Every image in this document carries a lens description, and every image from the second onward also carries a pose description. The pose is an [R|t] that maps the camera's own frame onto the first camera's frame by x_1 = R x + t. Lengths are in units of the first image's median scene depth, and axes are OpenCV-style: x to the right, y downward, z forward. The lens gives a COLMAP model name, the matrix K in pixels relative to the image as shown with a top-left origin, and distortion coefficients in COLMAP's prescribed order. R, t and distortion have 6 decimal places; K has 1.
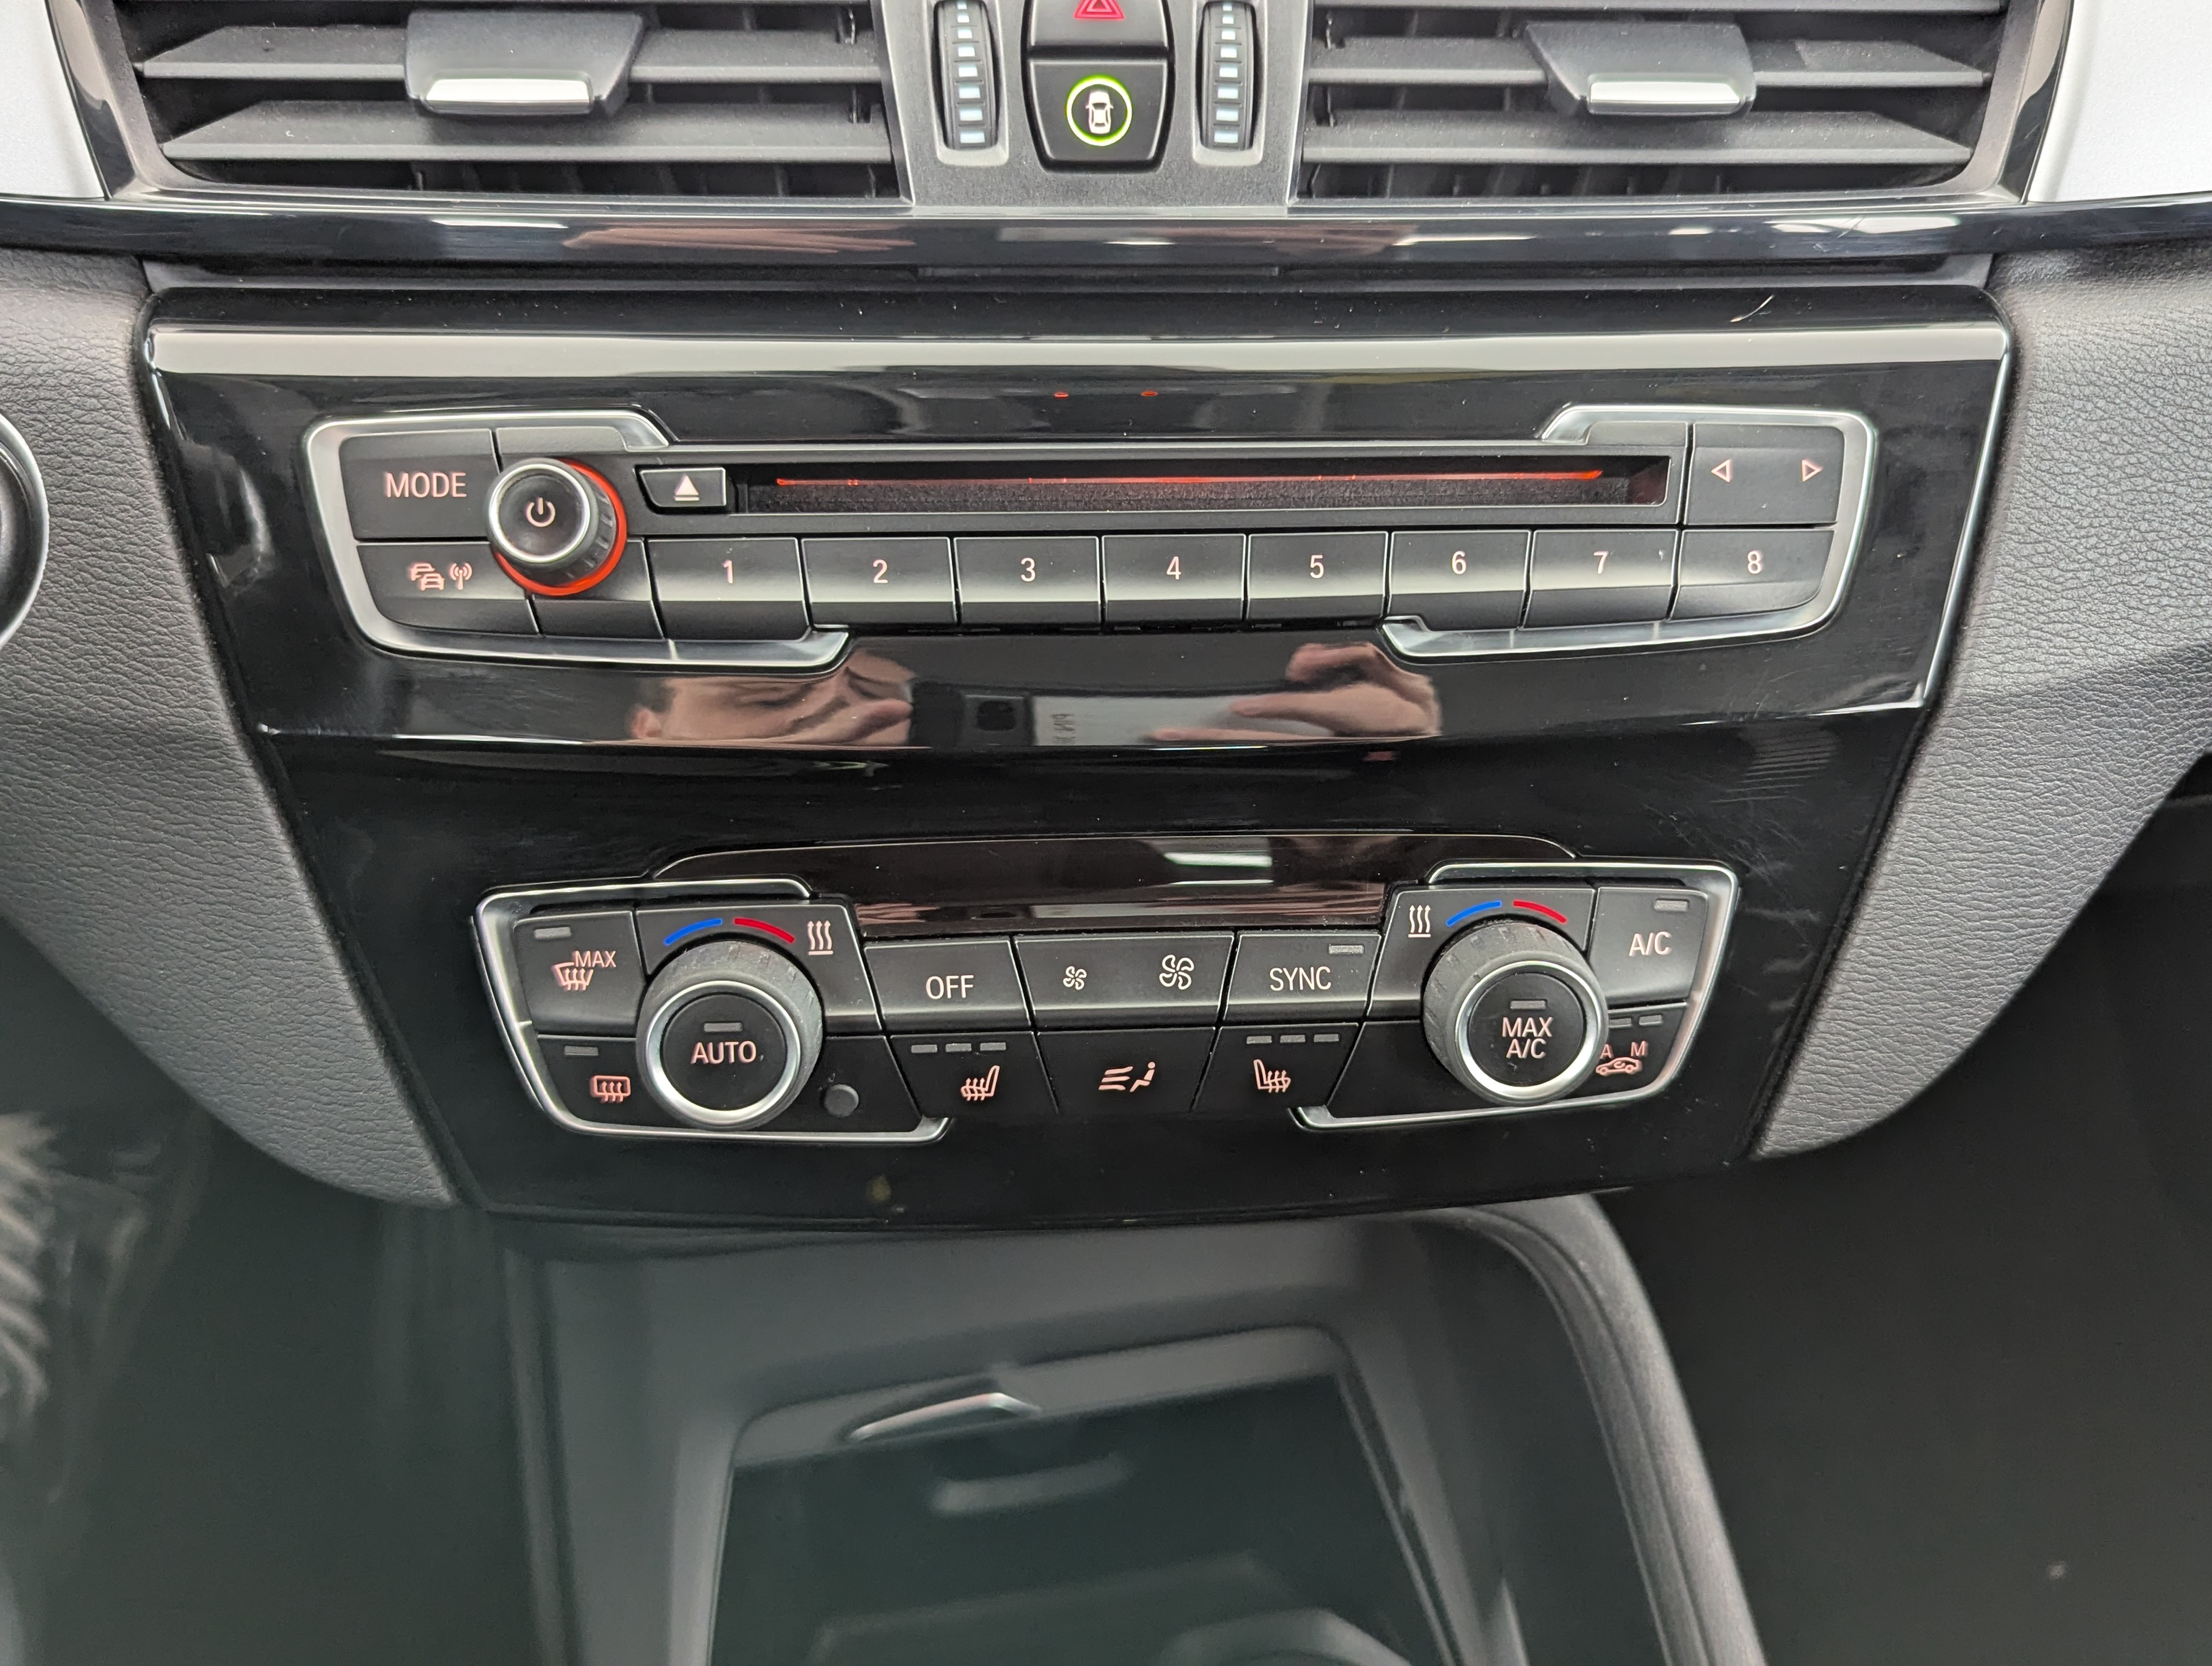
lens RADIAL K [[1967.1, 0, 1108.3], [0, 1967.1, 824.3], [0, 0, 1]] dist [0.039520, -0.039812]
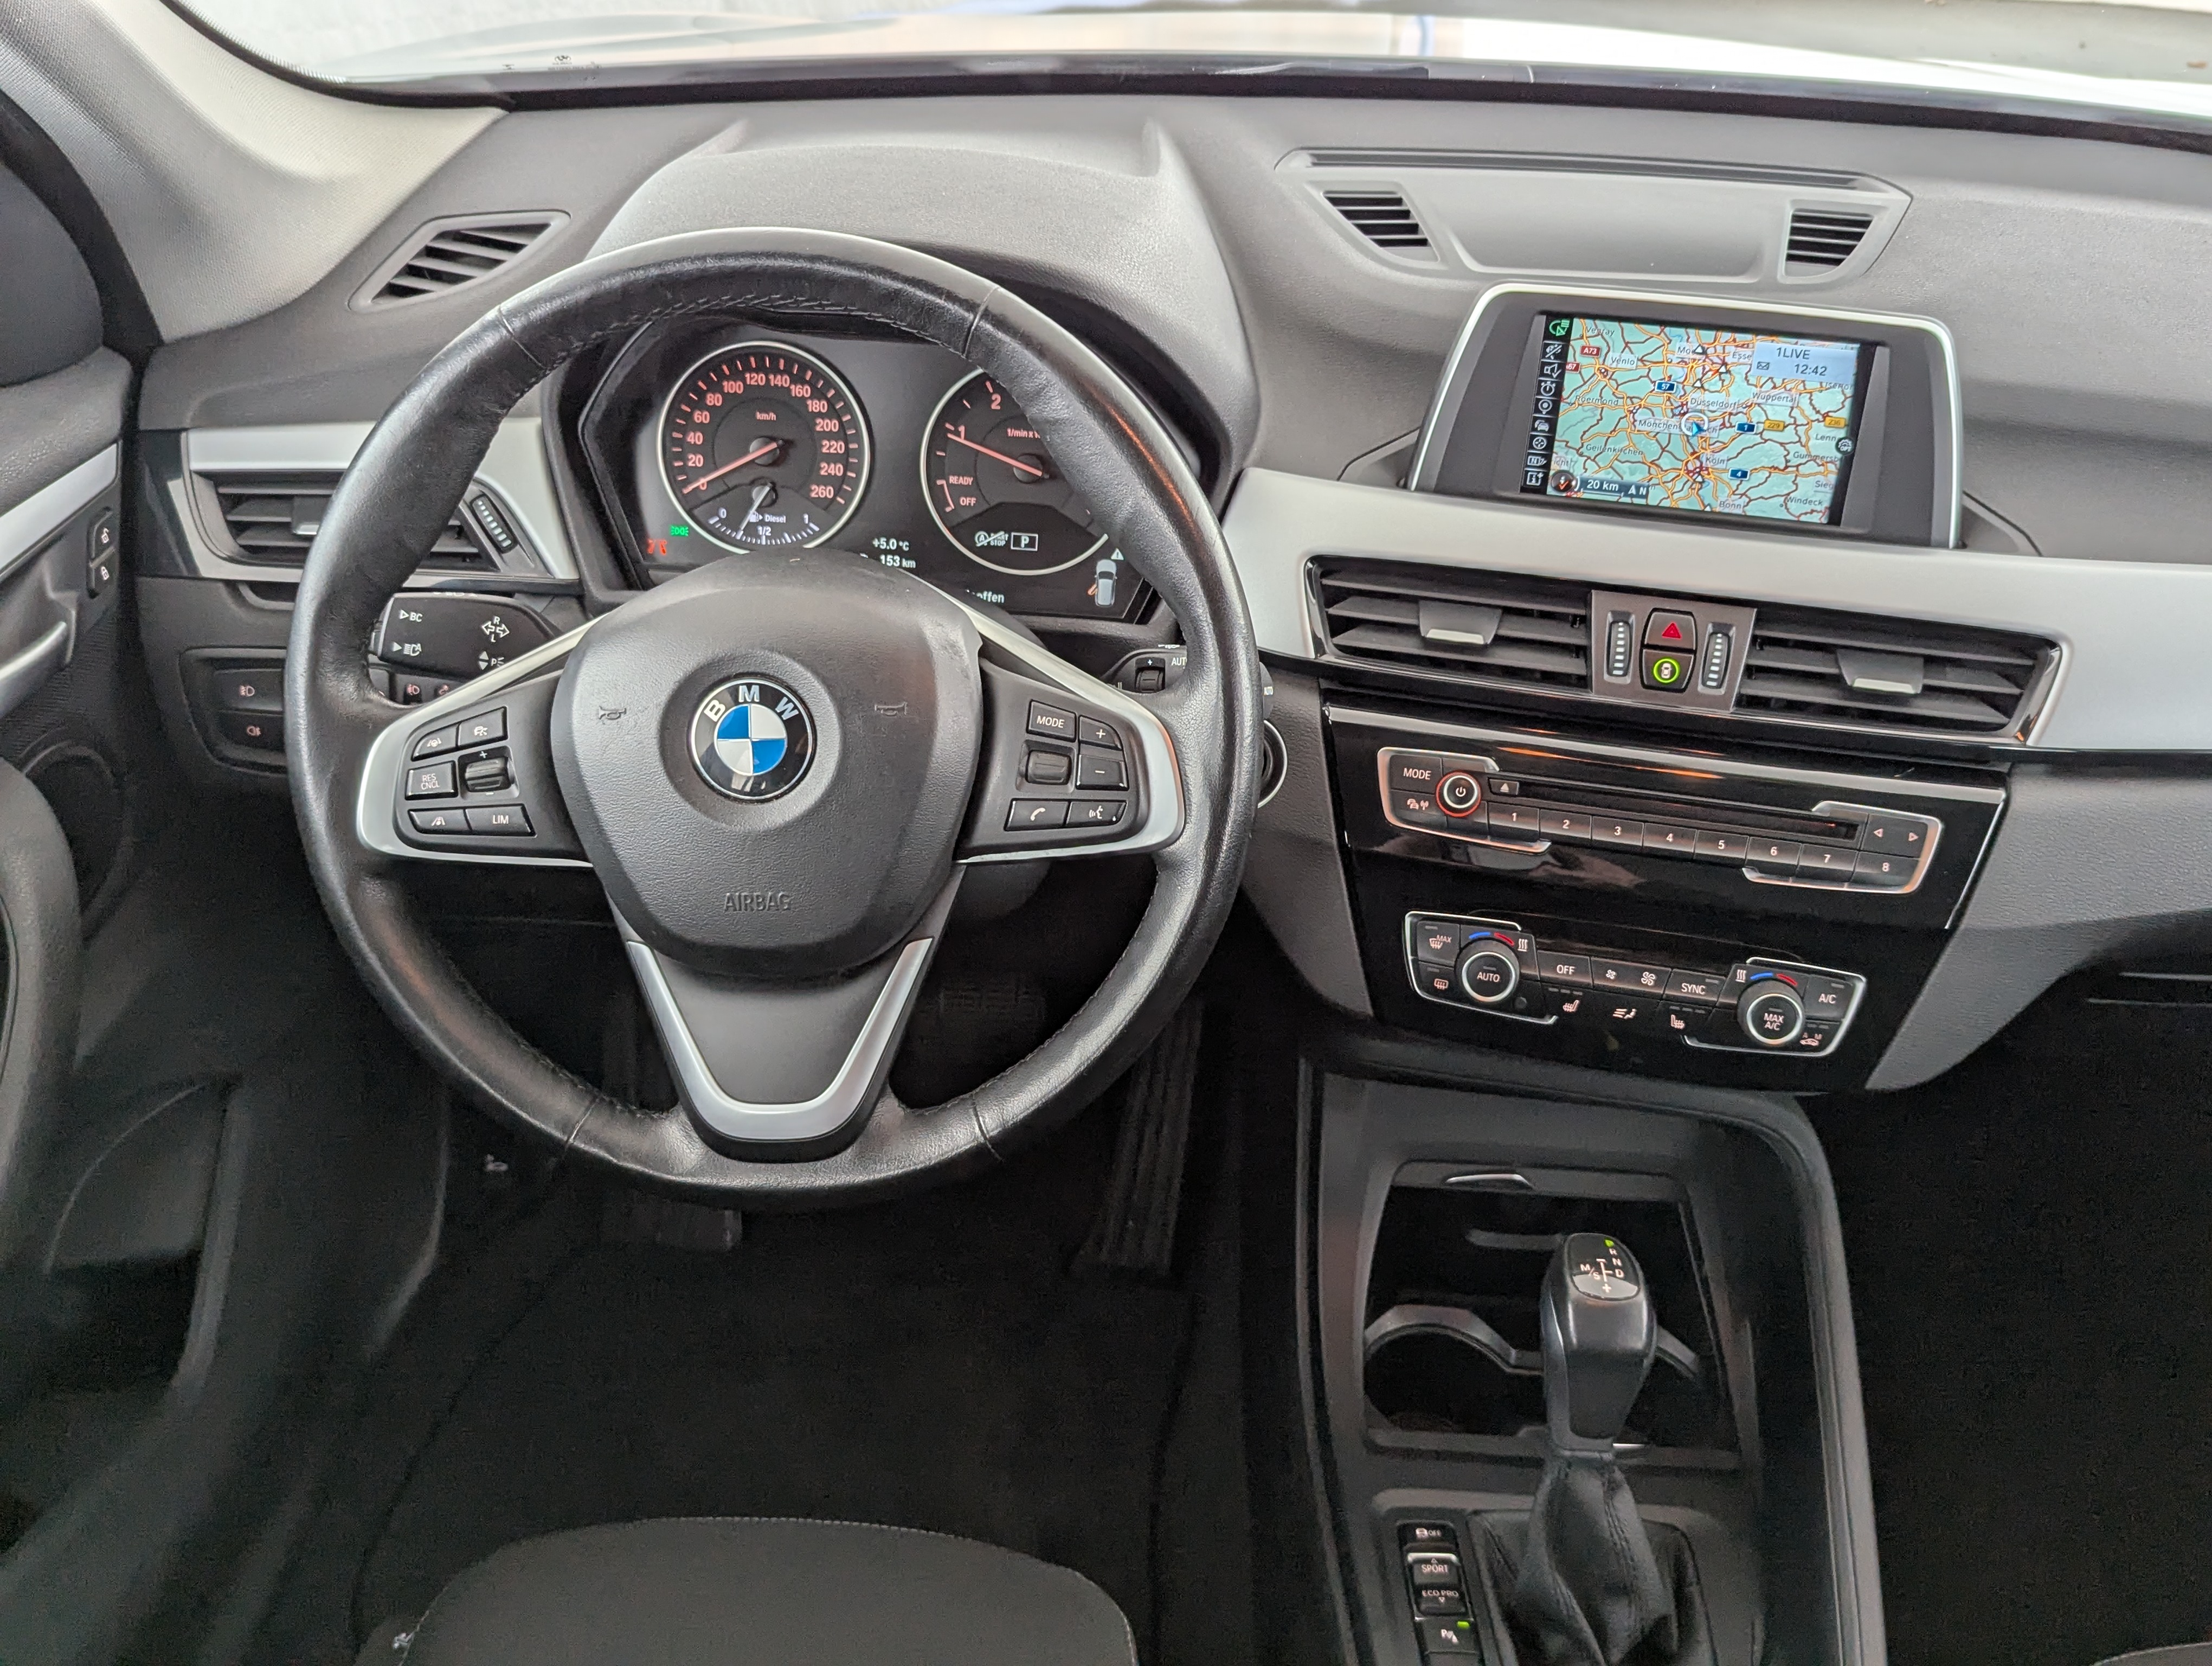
lens RADIAL K [[1967.1, 0, 1103.0], [0, 1967.1, 827.1], [0, 0, 1]] dist [0.039520, -0.039812]
pose [[0.967329, 0.152096, -0.202833, -0.176775], [-0.160145, 0.986807, -0.023778, 0.052507], [0.196540, 0.055483, 0.978925, -1.889765]]
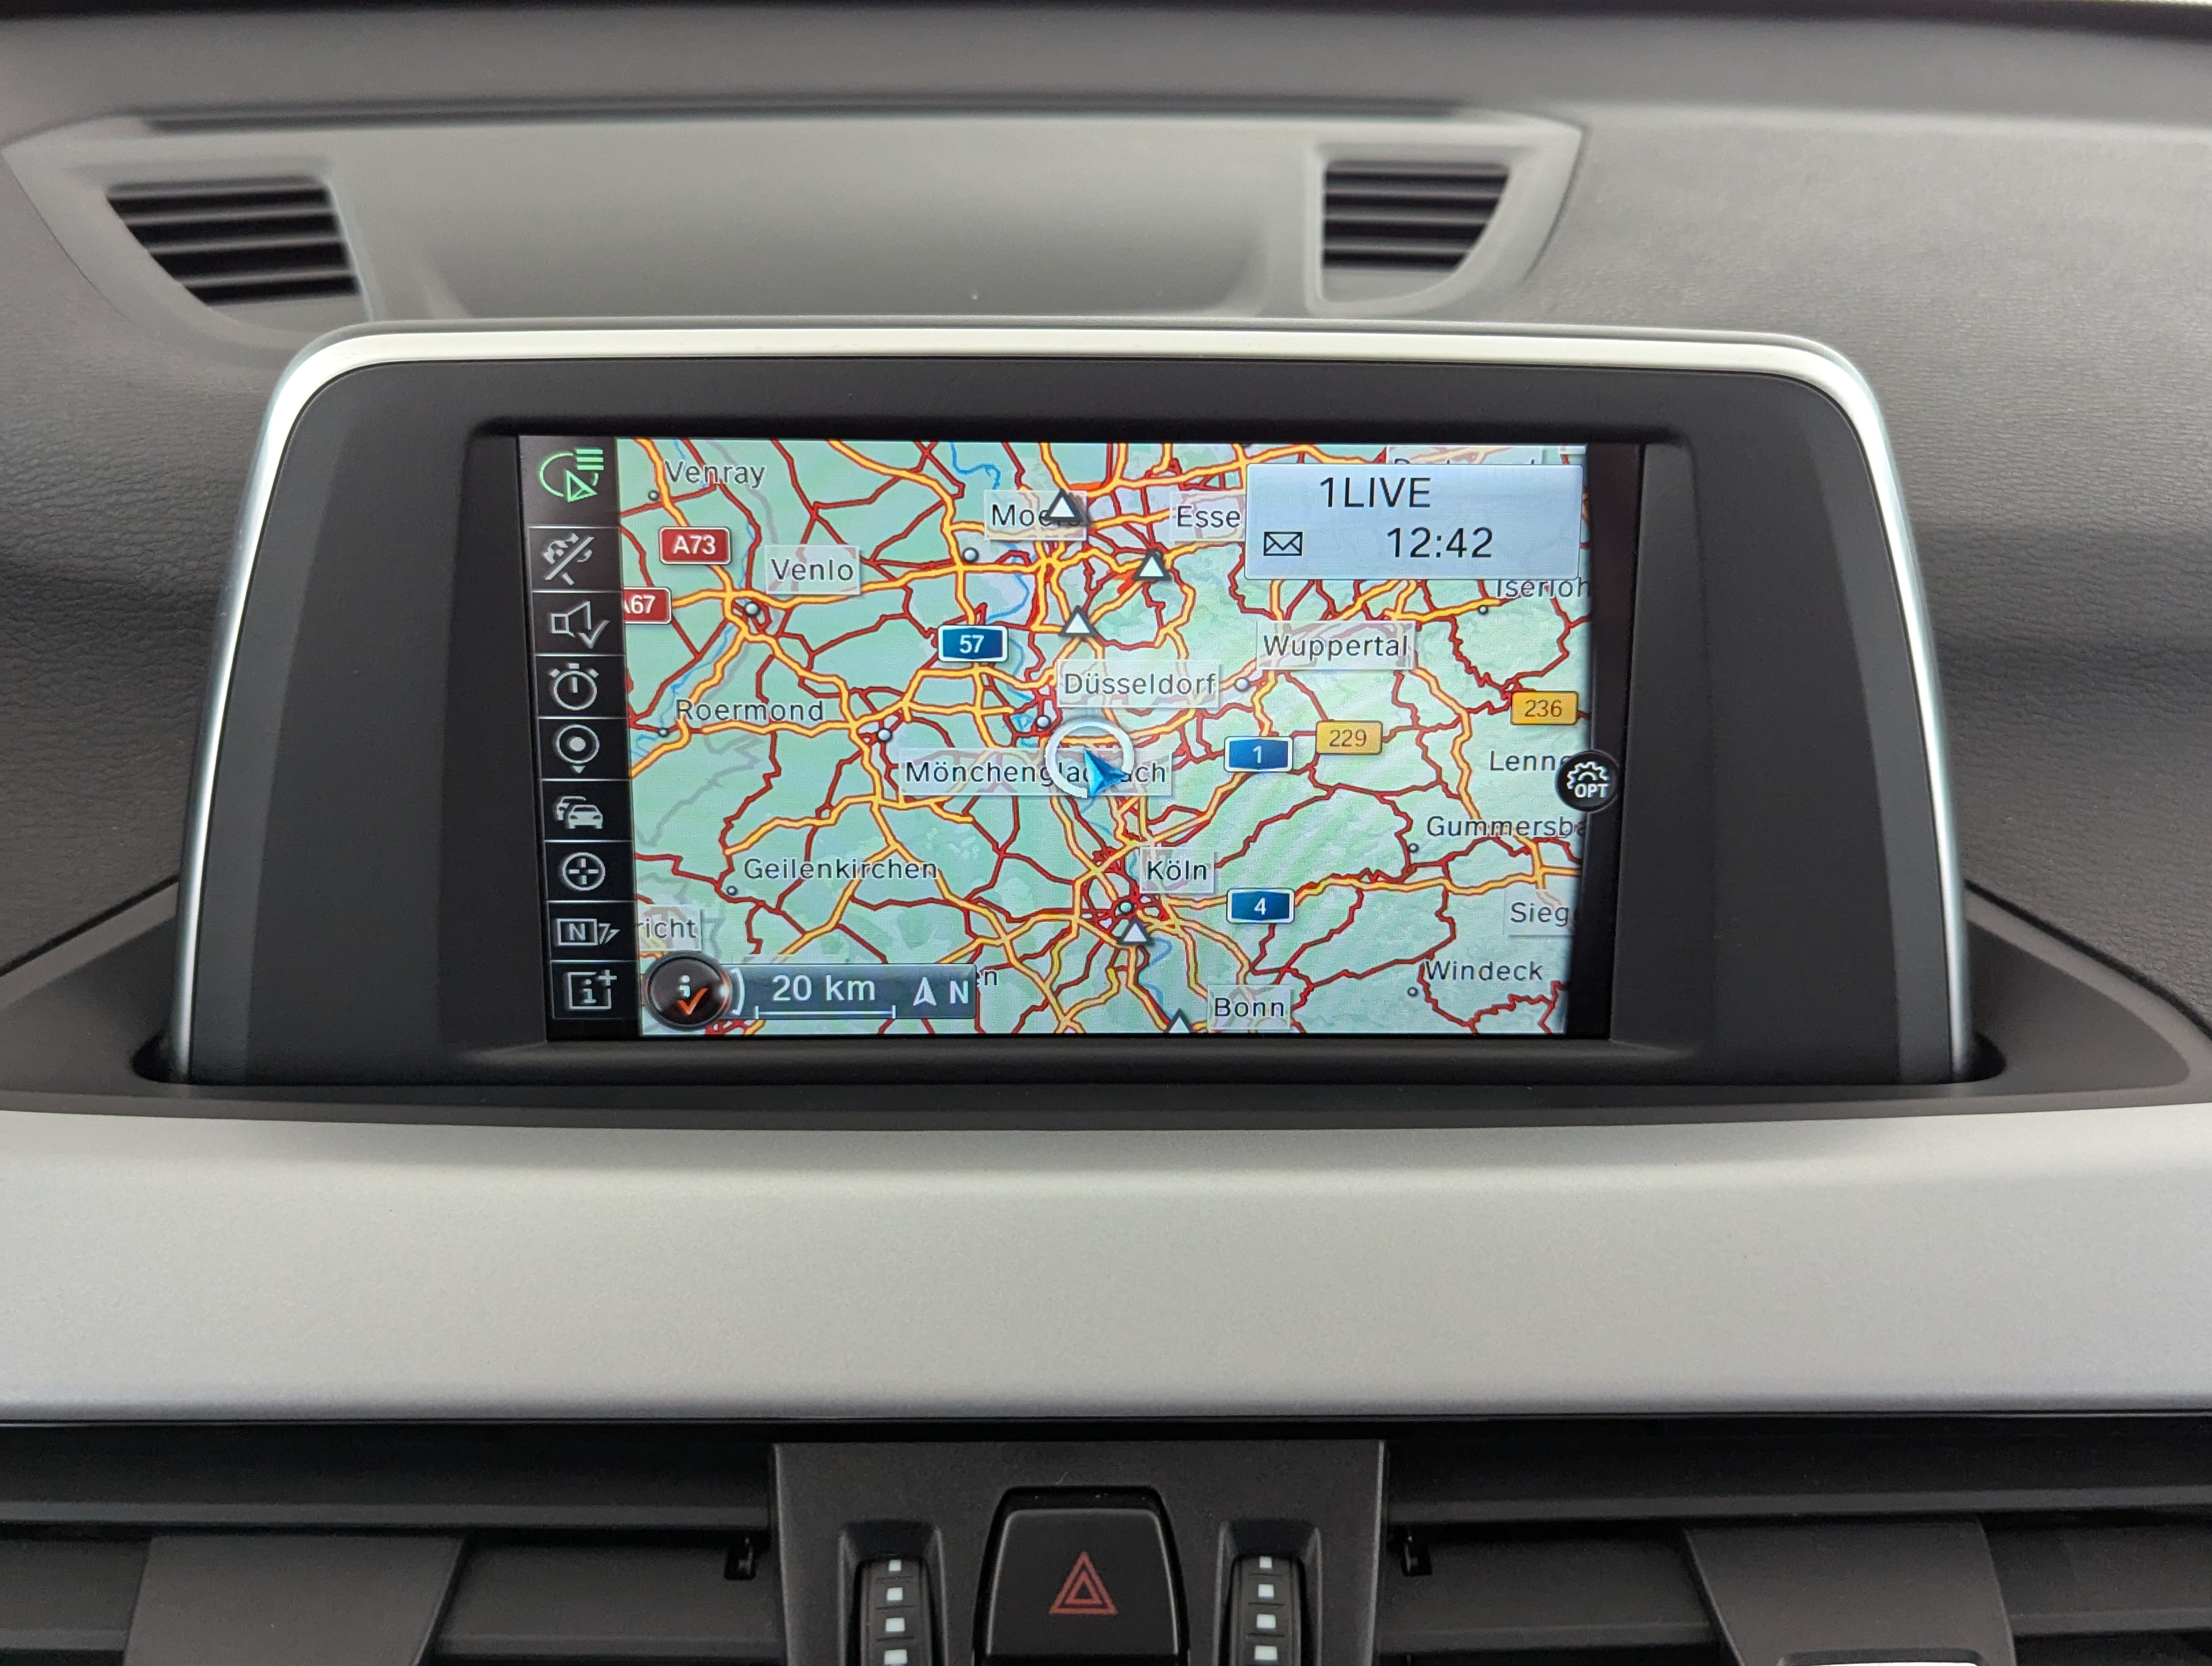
lens RADIAL K [[1967.1, 0, 1089.1], [0, 1967.1, 827.3], [0, 0, 1]] dist [0.039520, -0.039812]
pose [[0.998527, 0.016147, -0.051805, 0.030270], [-0.023333, 0.989698, -0.141256, -0.594218], [0.048991, 0.142256, 0.988617, 0.269378]]
